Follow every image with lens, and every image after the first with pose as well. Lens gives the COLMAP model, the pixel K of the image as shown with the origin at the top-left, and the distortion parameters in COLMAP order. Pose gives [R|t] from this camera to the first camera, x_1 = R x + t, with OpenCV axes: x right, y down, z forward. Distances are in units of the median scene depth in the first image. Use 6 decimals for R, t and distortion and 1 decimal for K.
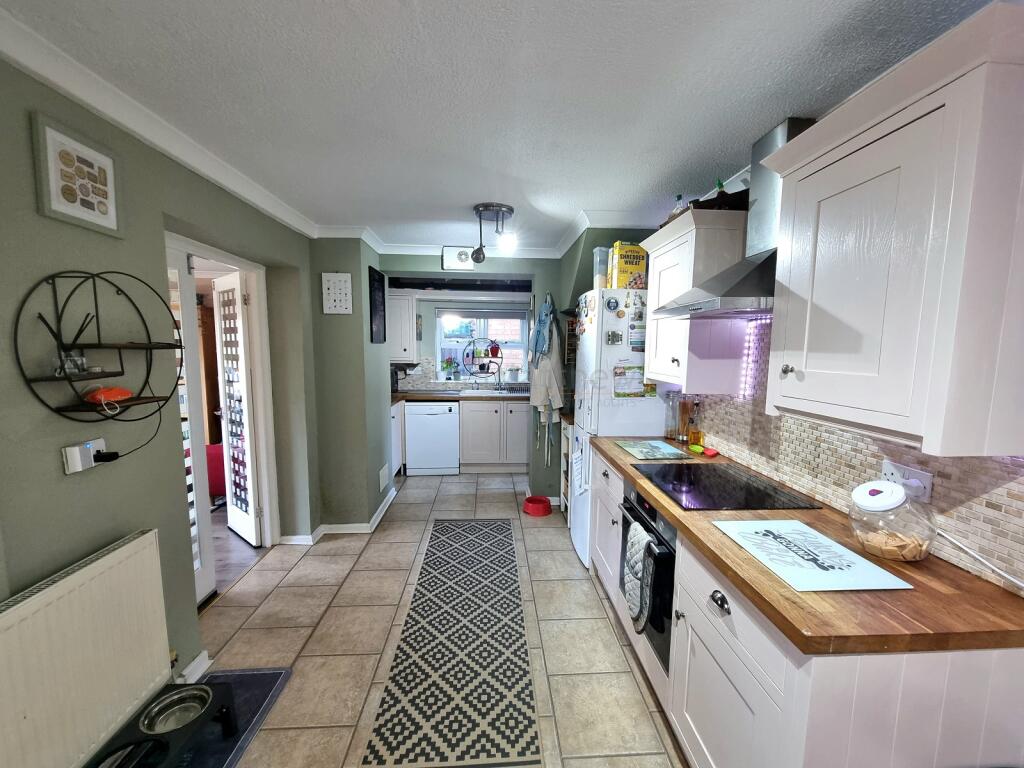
lens RADIAL K [[421.7, 0, 515.7], [0, 421.7, 389.5], [0, 0, 1]] dist [-0.003084, -0.000030]
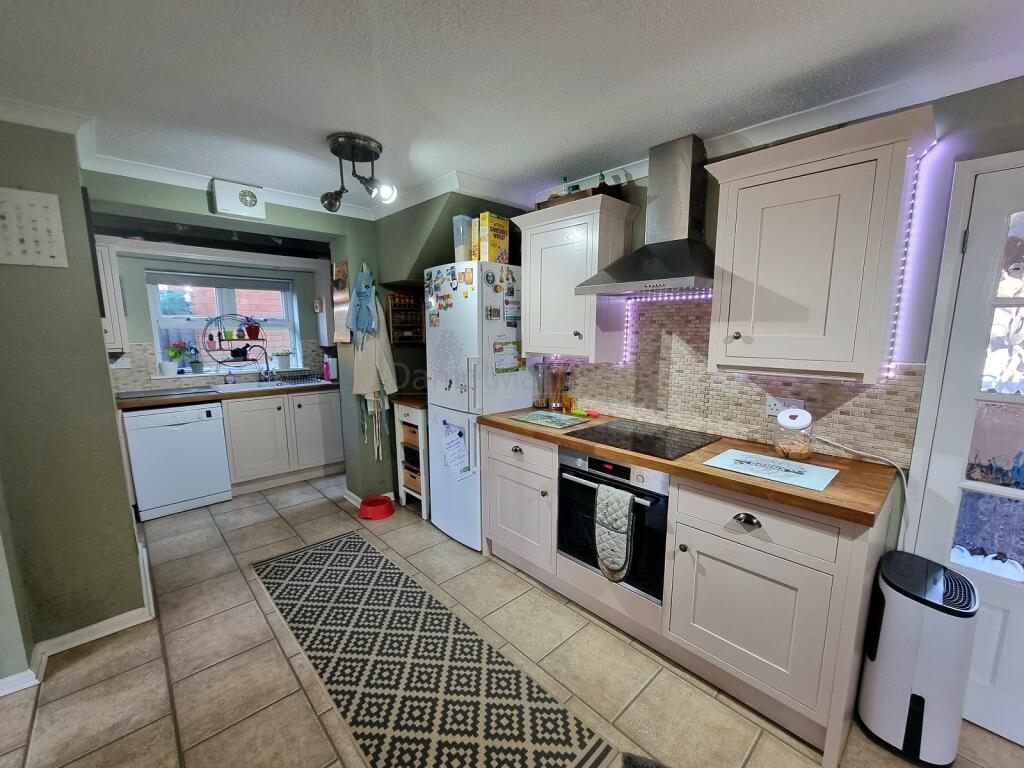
lens RADIAL K [[421.7, 0, 512.8], [0, 421.7, 390.2], [0, 0, 1]] dist [-0.003084, -0.000030]
pose [[0.770644, -0.104659, 0.628613, -0.379750], [0.073803, 0.994442, 0.075088, -0.015022], [-0.632978, -0.011472, 0.774085, 0.221208]]
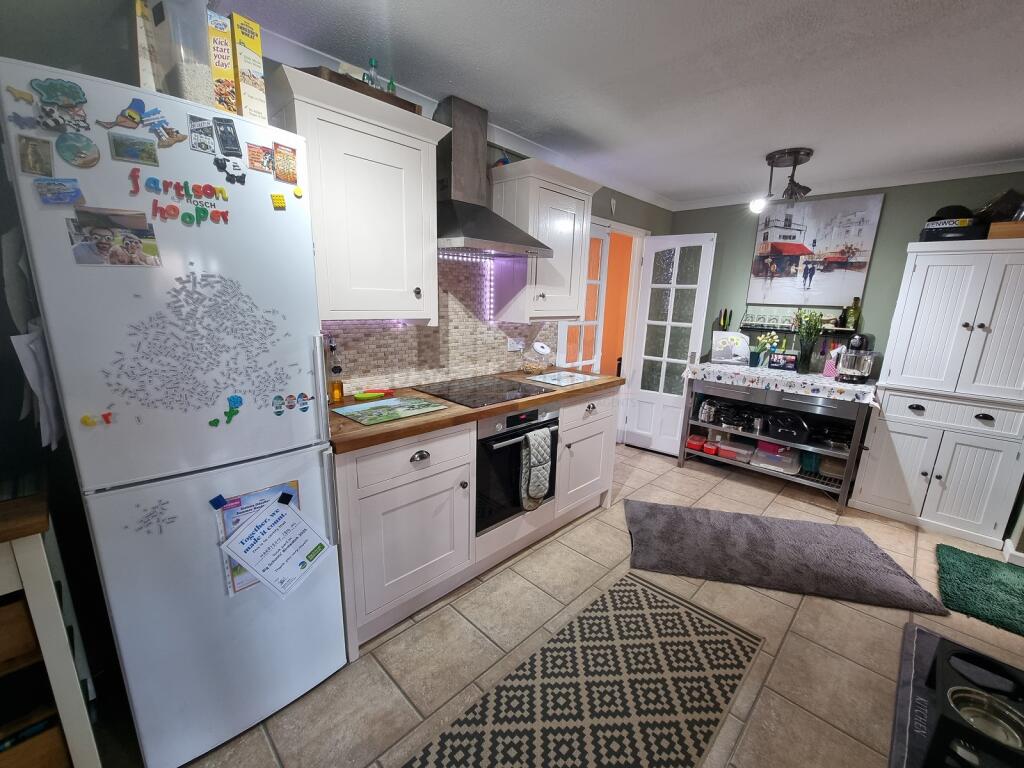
lens RADIAL K [[421.7, 0, 520.9], [0, 421.7, 392.7], [0, 0, 1]] dist [-0.003084, -0.000030]
pose [[-0.674106, -0.197499, 0.711741, -0.363654], [0.037905, 0.953071, 0.300365, -0.103608], [-0.737661, 0.229456, -0.634985, 1.217168]]
